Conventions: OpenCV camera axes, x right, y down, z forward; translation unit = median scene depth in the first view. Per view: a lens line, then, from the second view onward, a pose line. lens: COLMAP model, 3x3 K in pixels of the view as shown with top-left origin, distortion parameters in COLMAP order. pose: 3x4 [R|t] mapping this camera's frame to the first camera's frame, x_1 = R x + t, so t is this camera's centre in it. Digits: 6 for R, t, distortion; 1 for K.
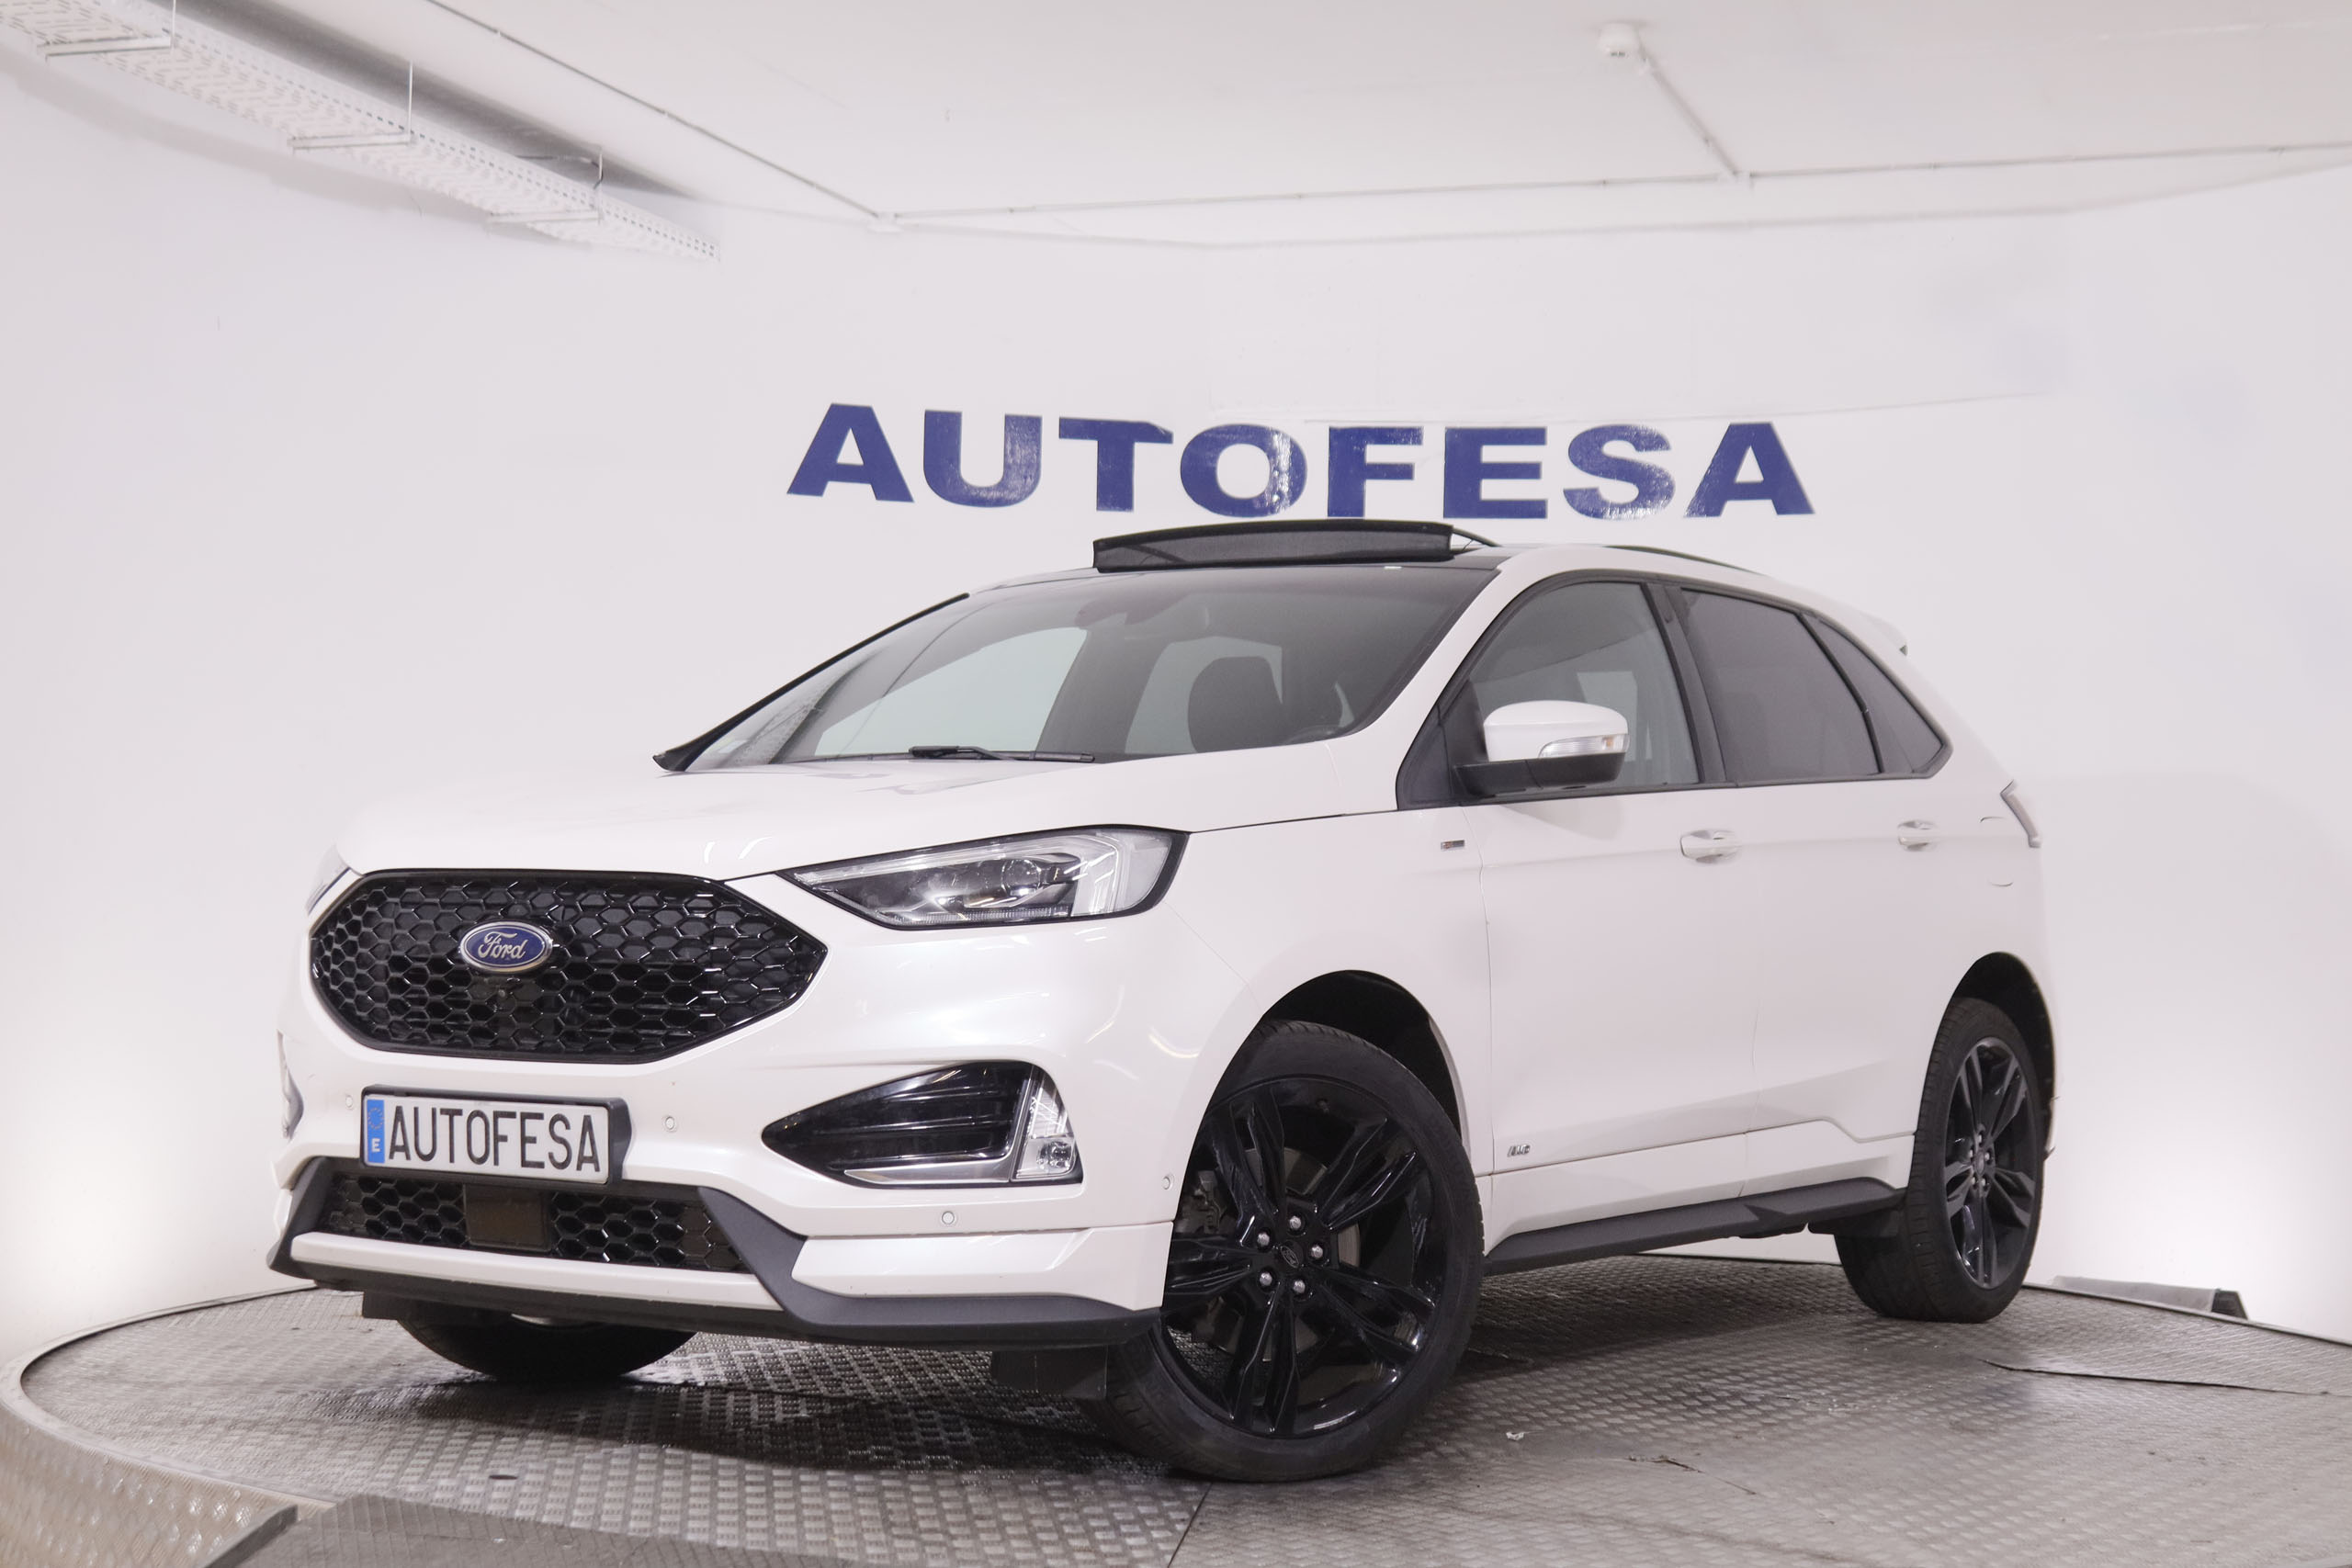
lens RADIAL K [[3346.5, 0, 1184.9], [0, 3346.5, 783.1], [0, 0, 1]] dist [-0.056029, 0.128611]
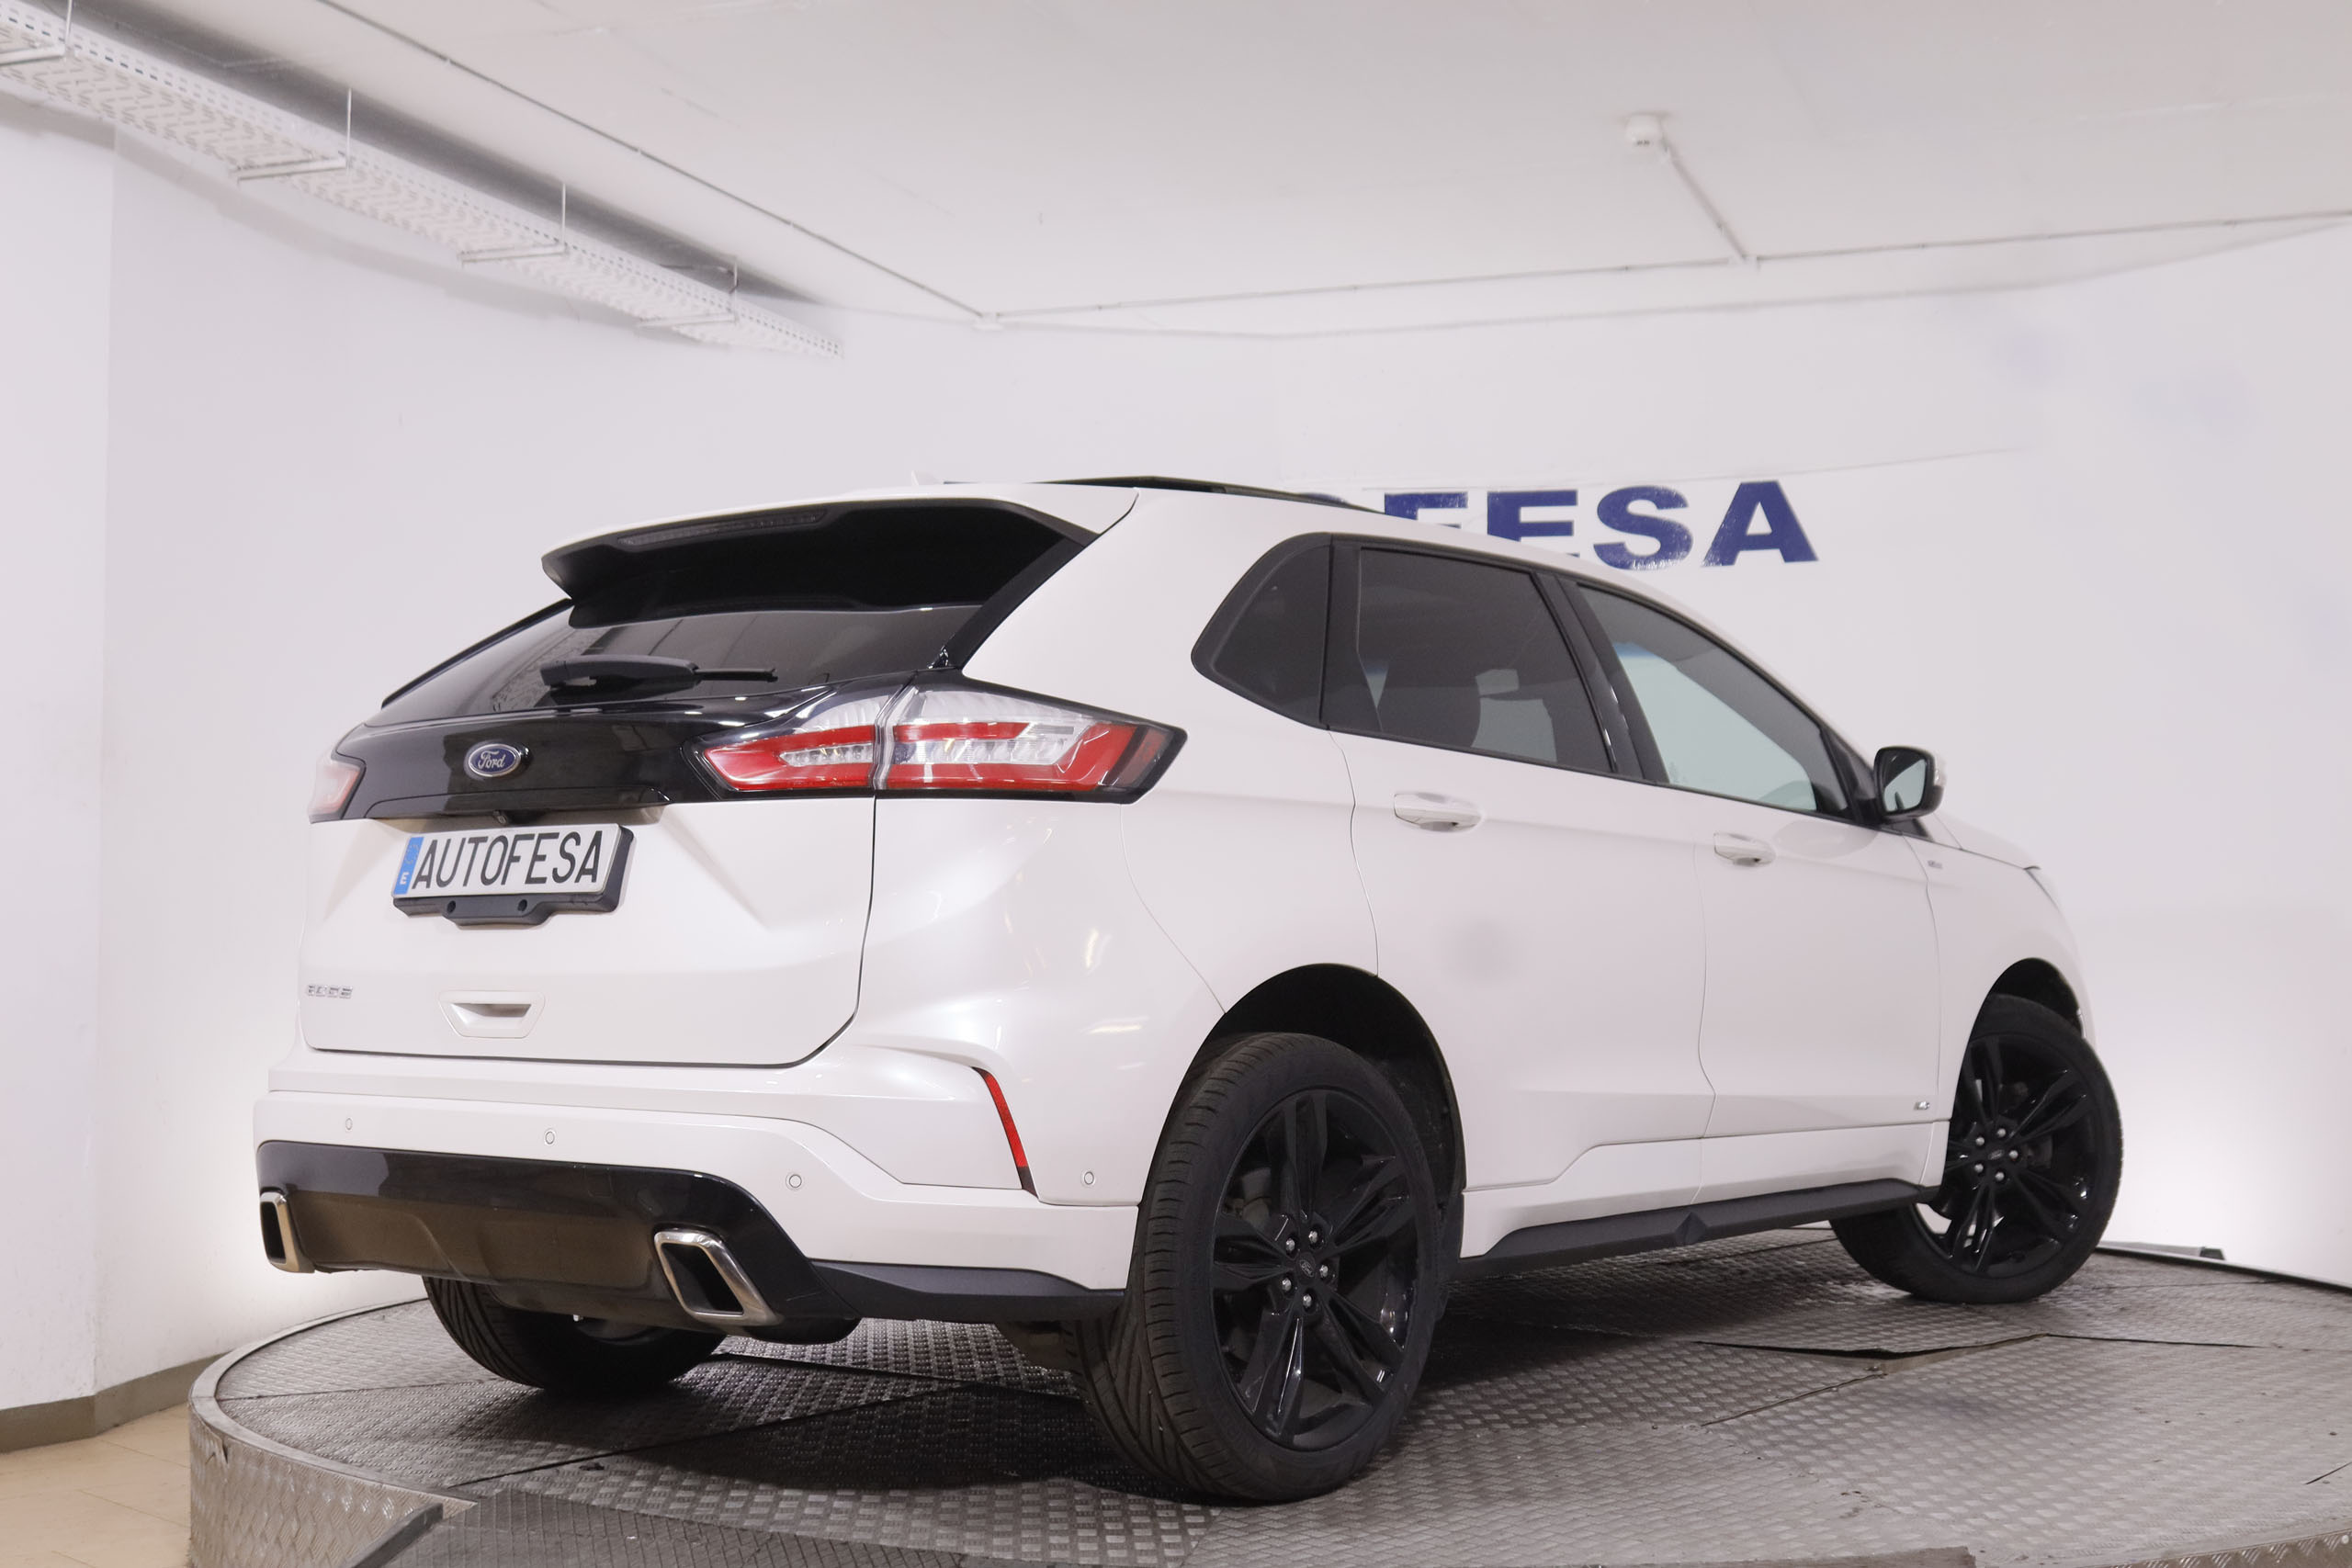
lens RADIAL K [[2824.4, 0, 1179.4], [0, 2824.4, 782.0], [0, 0, 1]] dist [-0.095240, 0.145659]
pose [[0.999439, -0.019549, -0.027181, -0.002246], [0.019205, 0.999733, -0.012875, 0.001980], [0.027426, 0.012346, 0.999548, 0.051600]]
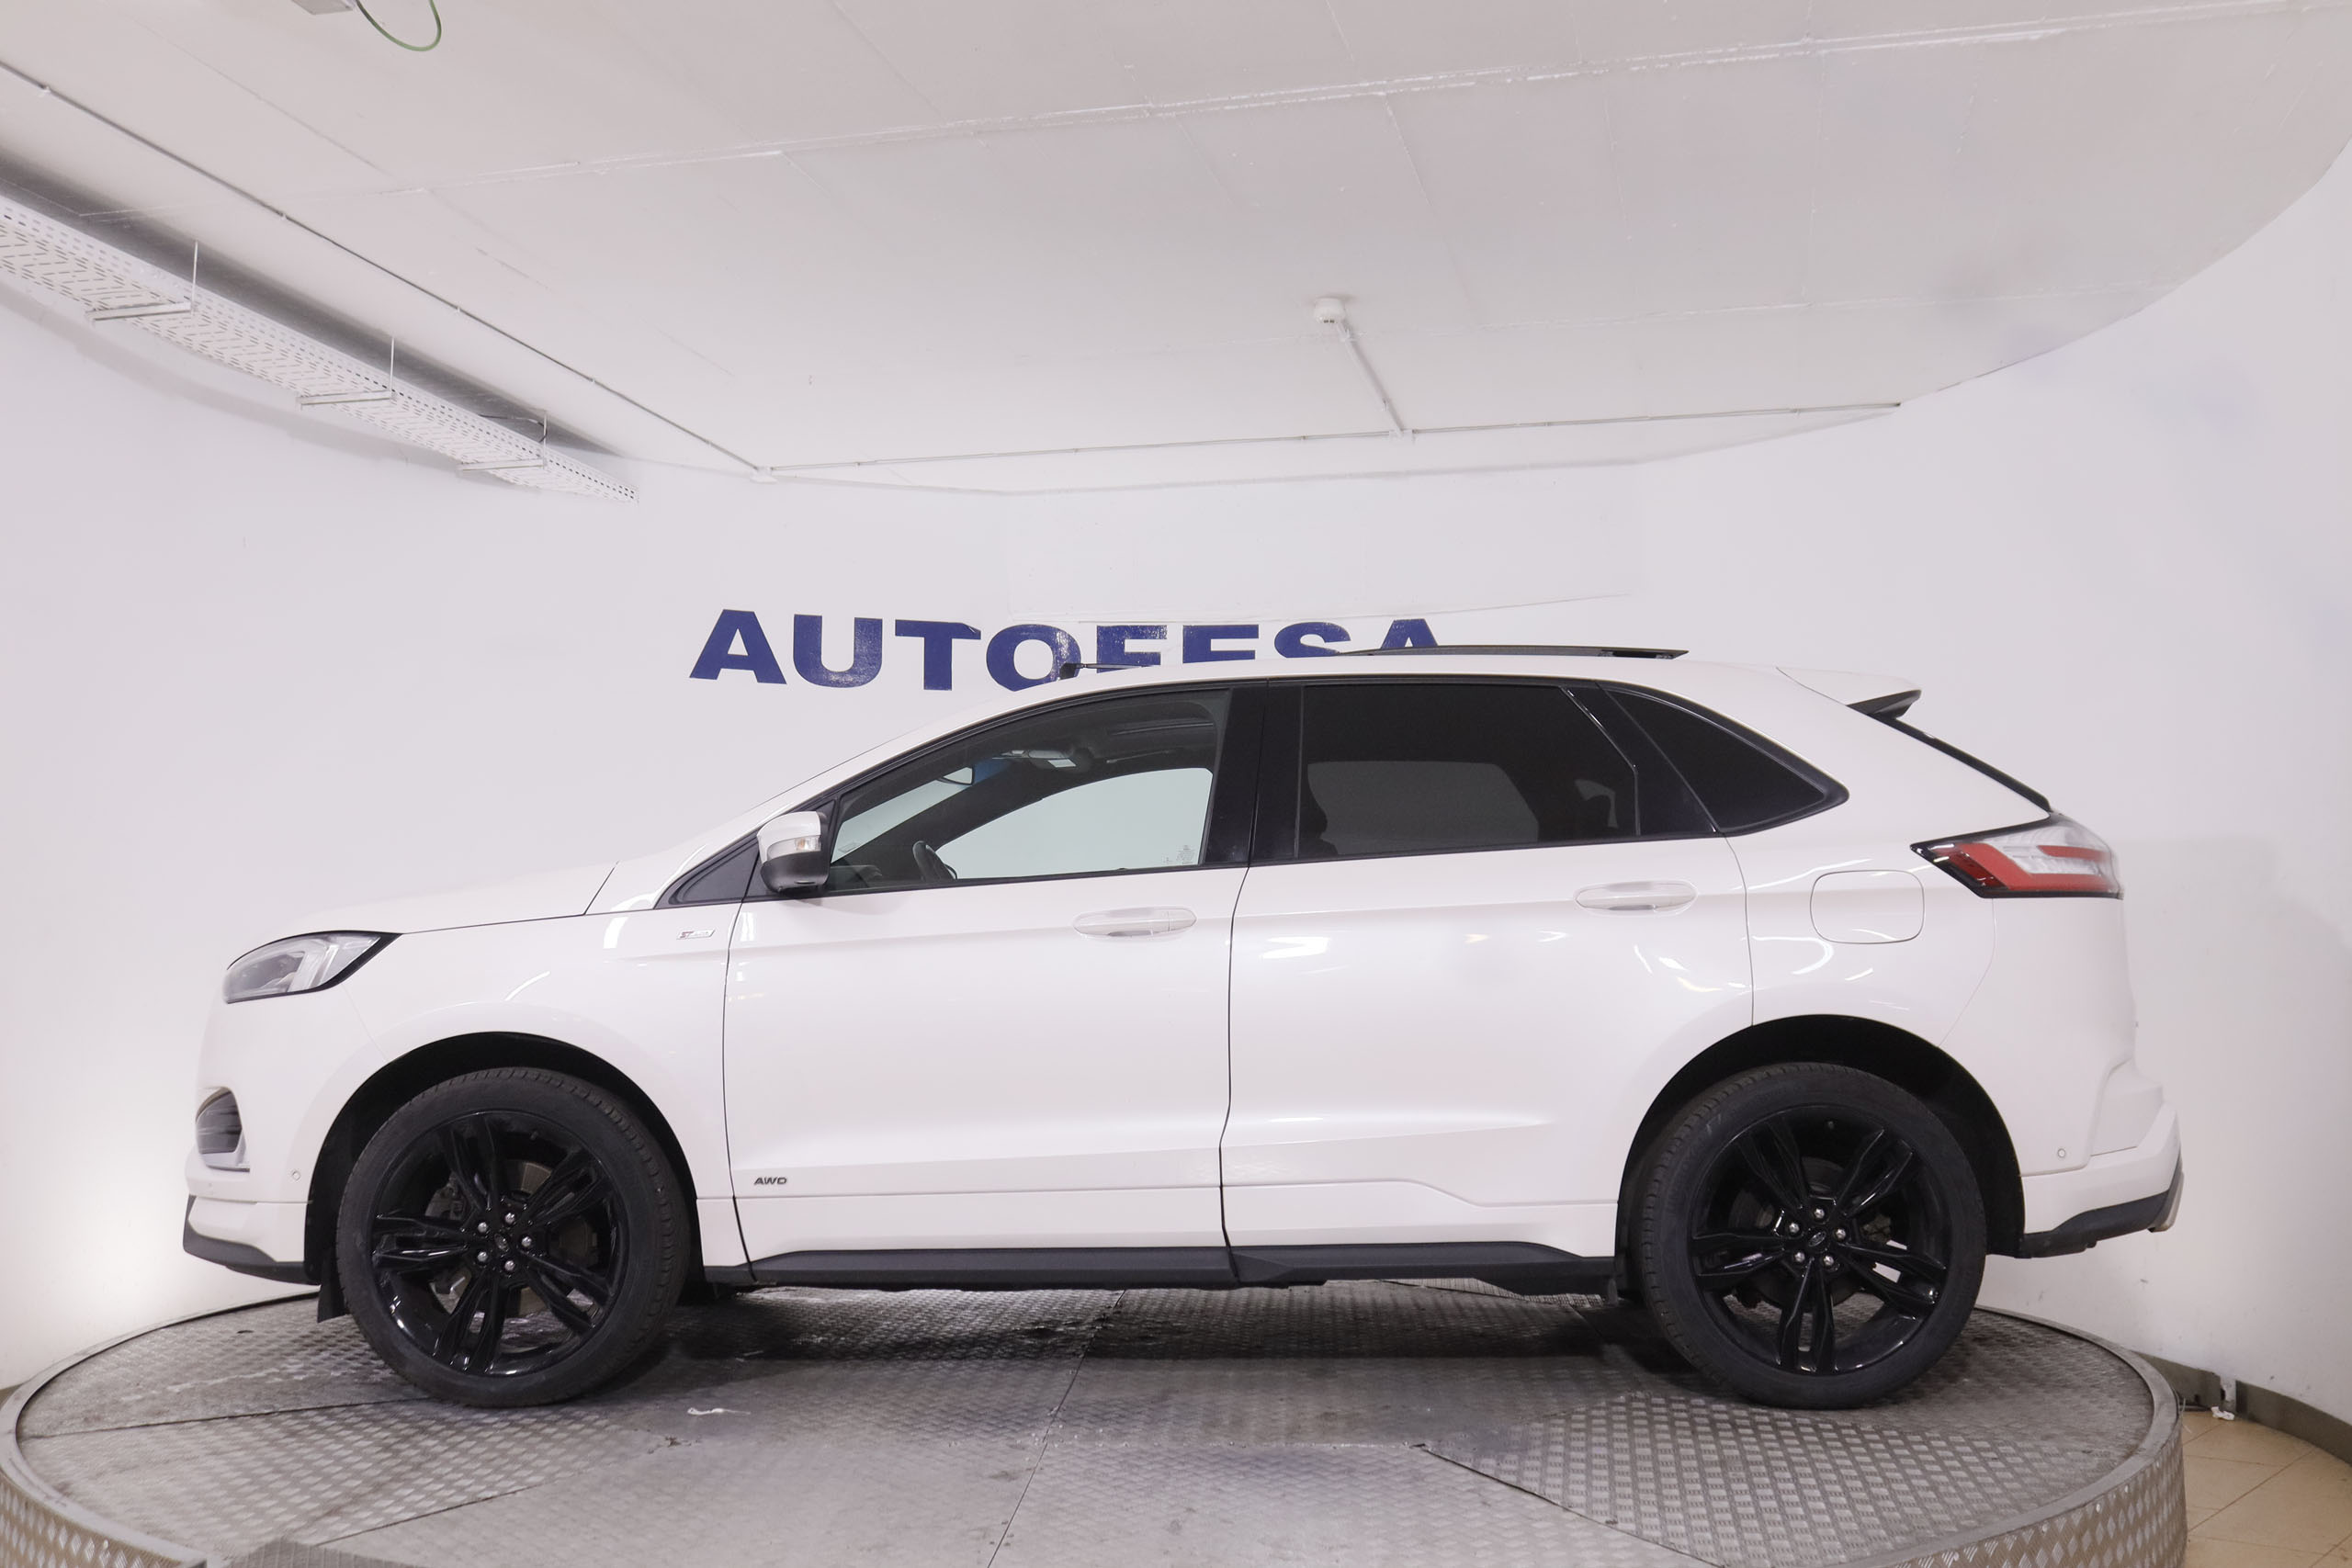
lens RADIAL K [[2244.3, 0, 1170.4], [0, 2244.3, 775.3], [0, 0, 1]] dist [-0.141341, 0.135853]
pose [[0.996101, -0.011927, 0.087413, -0.007785], [0.016799, 0.998334, -0.055208, 0.003951], [-0.086609, 0.056461, 0.994641, 0.114878]]
